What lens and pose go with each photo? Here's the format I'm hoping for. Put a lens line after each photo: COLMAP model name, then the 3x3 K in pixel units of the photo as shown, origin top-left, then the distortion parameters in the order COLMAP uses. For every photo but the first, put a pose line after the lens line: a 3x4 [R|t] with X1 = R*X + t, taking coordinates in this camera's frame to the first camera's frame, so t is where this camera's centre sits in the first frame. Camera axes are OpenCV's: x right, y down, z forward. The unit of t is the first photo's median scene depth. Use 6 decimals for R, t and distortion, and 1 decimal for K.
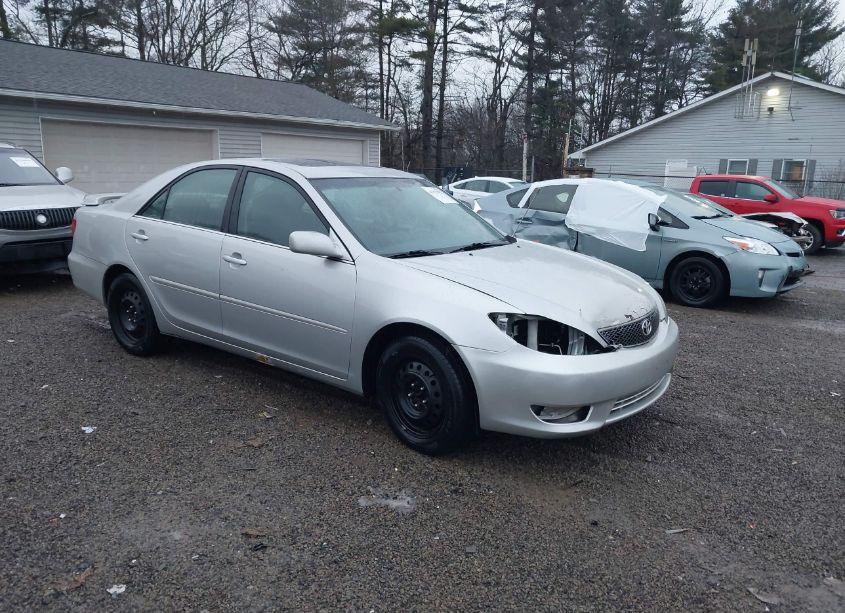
lens RADIAL K [[682.5, 0, 422.5], [0, 682.5, 306.5], [0, 0, 1]] dist [0.006077, 0.004745]
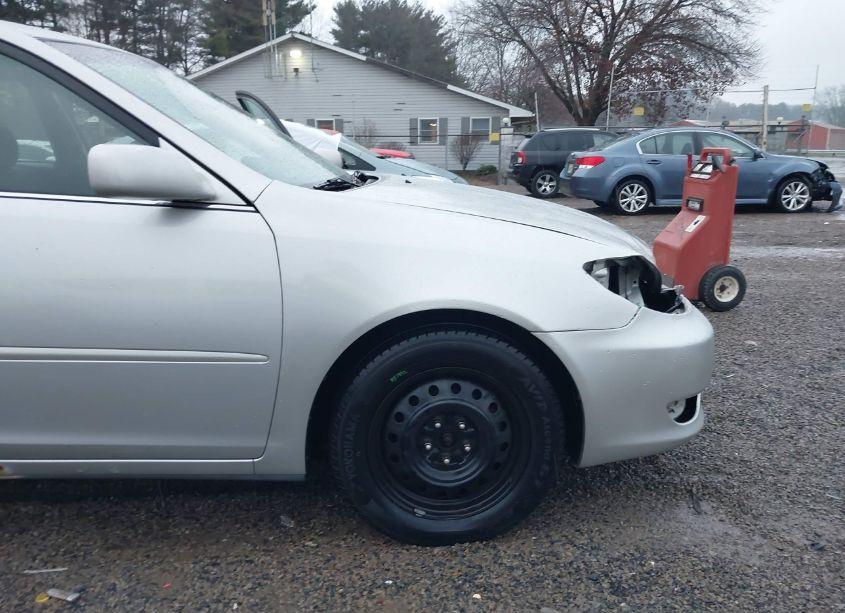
lens RADIAL K [[674.1, 0, 427.6], [0, 674.1, 311.1], [0, 0, 1]] dist [0.002120, 0.000912]
pose [[0.764499, -0.180942, 0.618709, -0.040516], [0.148973, 0.983407, 0.103522, -0.003241], [-0.627174, 0.013028, 0.778770, 0.077903]]
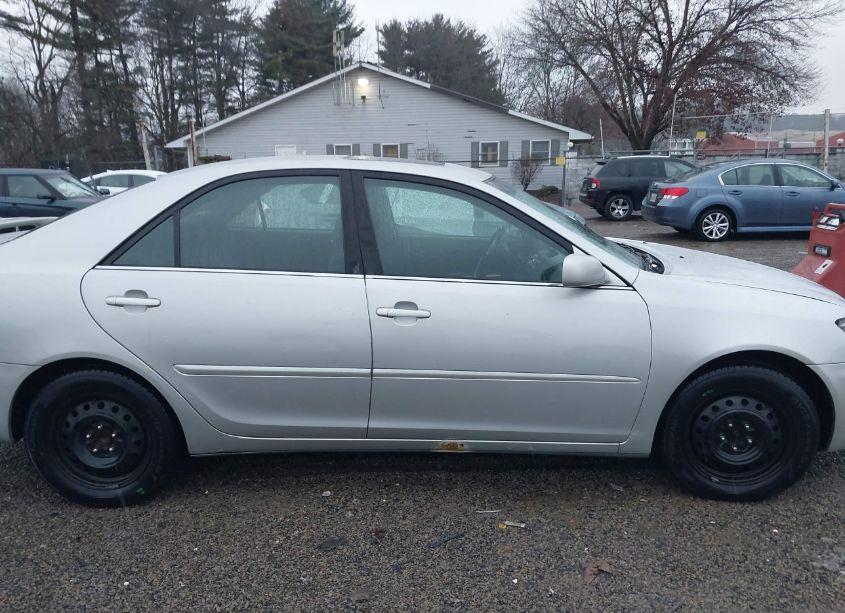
lens RADIAL K [[675.5, 0, 422.5], [0, 675.5, 306.5], [0, 0, 1]] dist [-0.000611, 0.001170]
pose [[0.798604, -0.163654, 0.579180, -0.099138], [0.151035, 0.986021, 0.070358, -0.018238], [-0.582598, 0.031288, 0.812158, 0.071802]]
